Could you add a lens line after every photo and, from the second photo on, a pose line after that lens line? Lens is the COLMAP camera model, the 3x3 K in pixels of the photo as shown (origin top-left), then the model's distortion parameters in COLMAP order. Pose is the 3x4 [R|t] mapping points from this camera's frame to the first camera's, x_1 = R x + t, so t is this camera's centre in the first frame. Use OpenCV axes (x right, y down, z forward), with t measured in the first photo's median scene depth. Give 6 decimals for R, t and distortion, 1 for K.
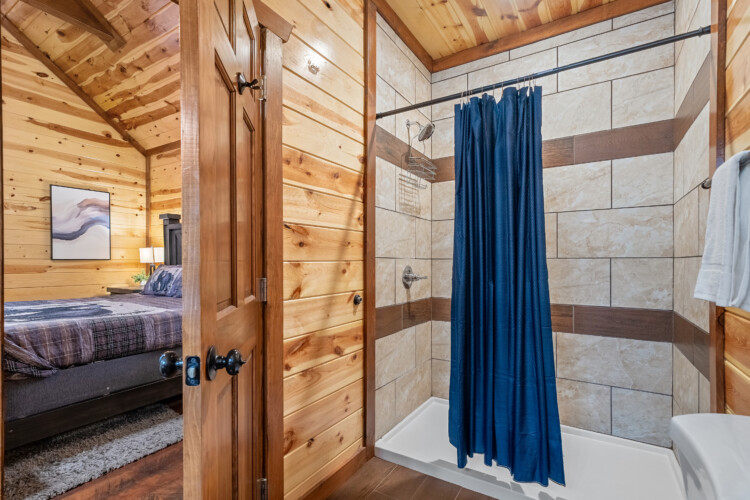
lens RADIAL K [[344.6, 0, 381.5], [0, 344.6, 268.6], [0, 0, 1]] dist [-0.004925, 0.003172]
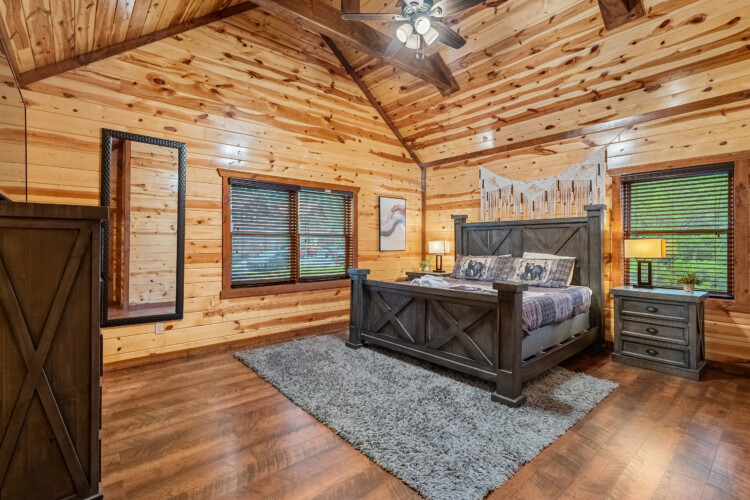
lens RADIAL K [[344.6, 0, 373.1], [0, 344.6, 246.2], [0, 0, 1]] dist [-0.004925, 0.003172]
pose [[0.951039, -0.001296, -0.309070, -0.532390], [-0.004878, 0.999804, -0.019201, -0.017927], [0.309034, 0.019769, 0.950846, -0.294252]]
